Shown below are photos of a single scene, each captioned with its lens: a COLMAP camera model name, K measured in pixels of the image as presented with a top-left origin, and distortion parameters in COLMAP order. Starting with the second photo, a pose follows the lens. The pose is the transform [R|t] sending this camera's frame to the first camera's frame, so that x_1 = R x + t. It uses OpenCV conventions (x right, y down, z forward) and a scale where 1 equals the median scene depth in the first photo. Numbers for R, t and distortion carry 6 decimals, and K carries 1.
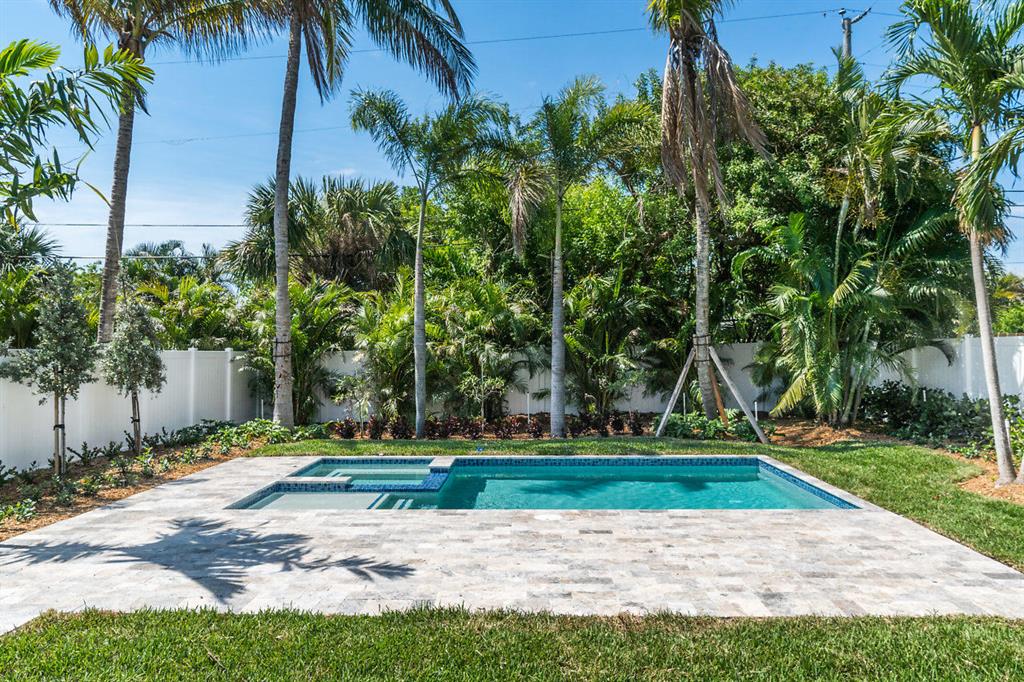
lens RADIAL K [[747.1, 0, 512.0], [0, 747.1, 341.0], [0, 0, 1]] dist [0.002325, 0.006707]
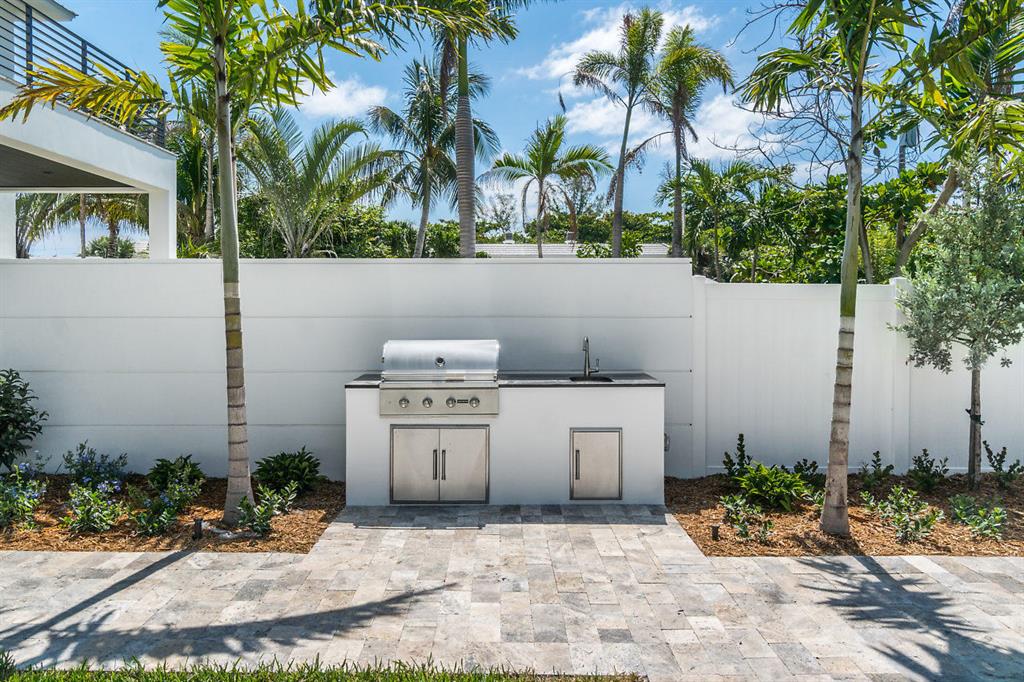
lens RADIAL K [[788.7, 0, 508.8], [0, 788.7, 298.9], [0, 0, 1]] dist [0.008826, 0.005536]
pose [[0.038488, 0.003729, -0.999252, 0.048642], [0.014391, 0.999887, 0.004285, 0.017074], [0.999155, -0.014545, 0.038430, 0.629122]]
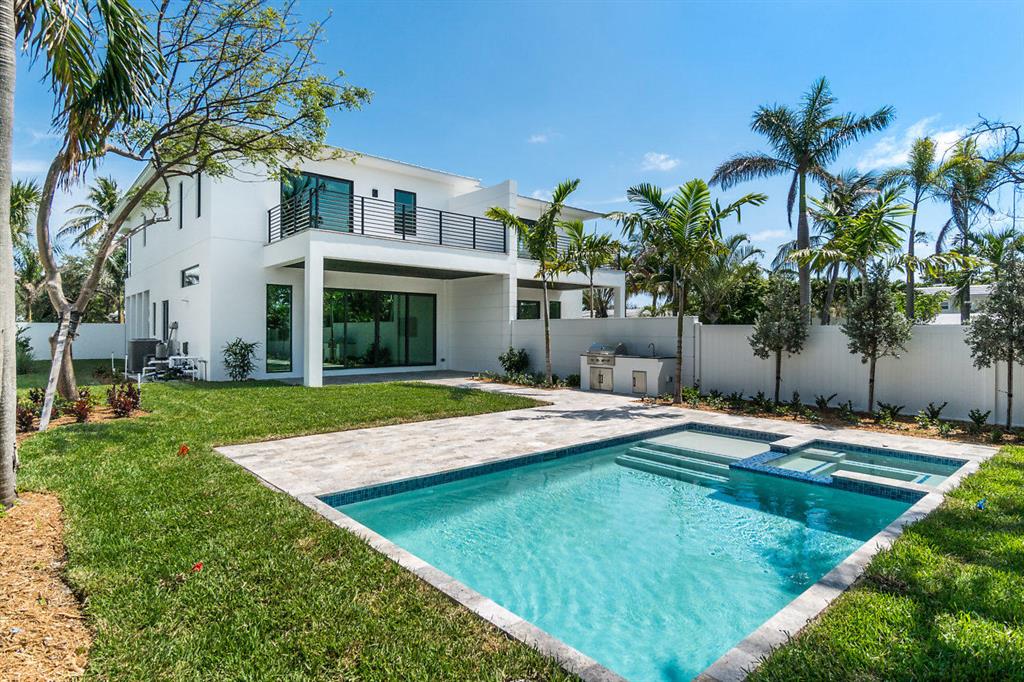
lens RADIAL K [[556.9, 0, 509.2], [0, 556.9, 327.8], [0, 0, 1]] dist [-0.002387, -0.000229]
pose [[-0.735235, -0.002850, -0.677806, 0.906357], [0.008631, 0.999871, -0.013566, 0.037111], [0.677757, -0.015824, -0.735116, 1.981259]]
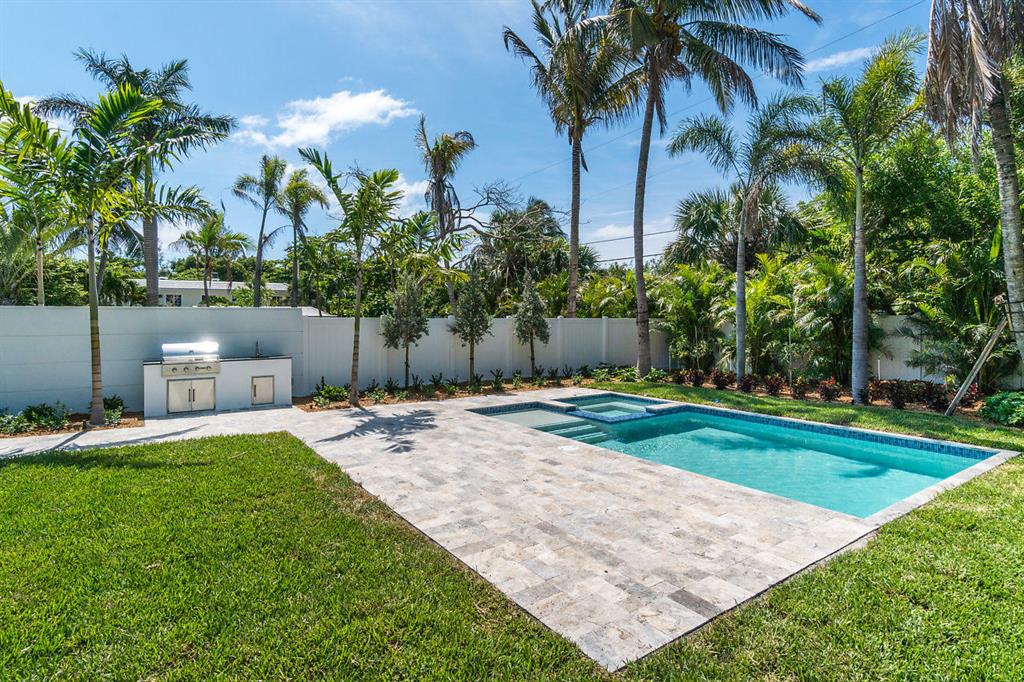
lens RADIAL K [[531.3, 0, 508.6], [0, 531.3, 319.3], [0, 0, 1]] dist [-0.003598, -0.000432]
pose [[0.590357, 0.002591, -0.807138, 0.847778], [0.013307, 0.999828, 0.012942, -0.004687], [0.807033, -0.018381, 0.590221, 0.421589]]
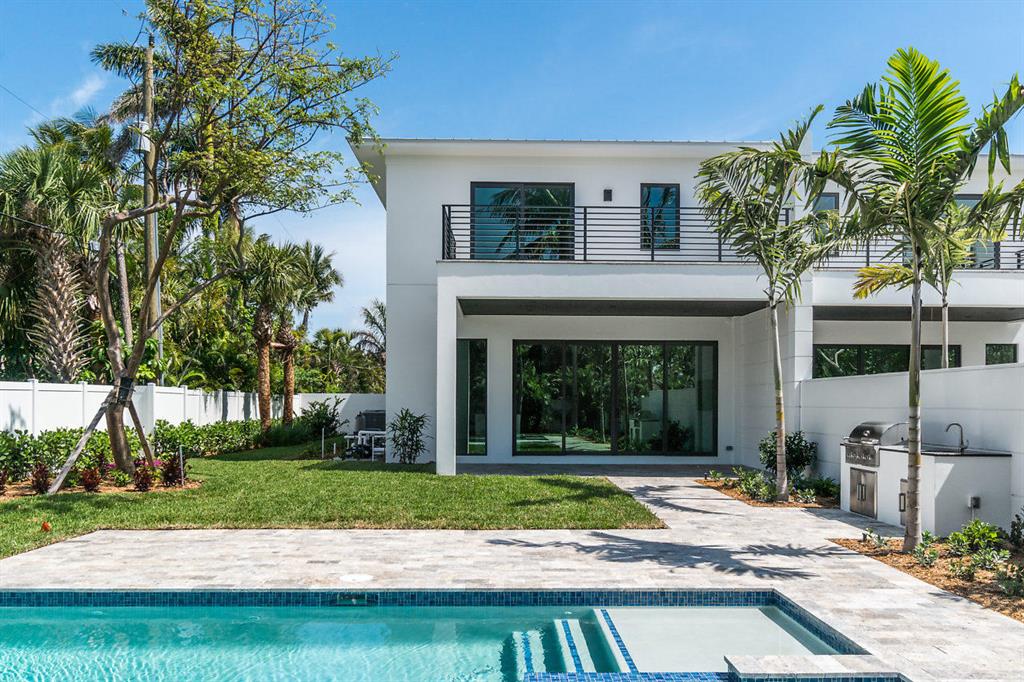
lens RADIAL K [[829.7, 0, 512.0], [0, 829.7, 341.0], [0, 0, 1]] dist [0.007788, 0.006287]
pose [[-0.999108, -0.002358, -0.042168, -0.101785], [0.001399, 0.996045, -0.088841, 0.058177], [0.042210, -0.088821, -0.995153, 2.265451]]
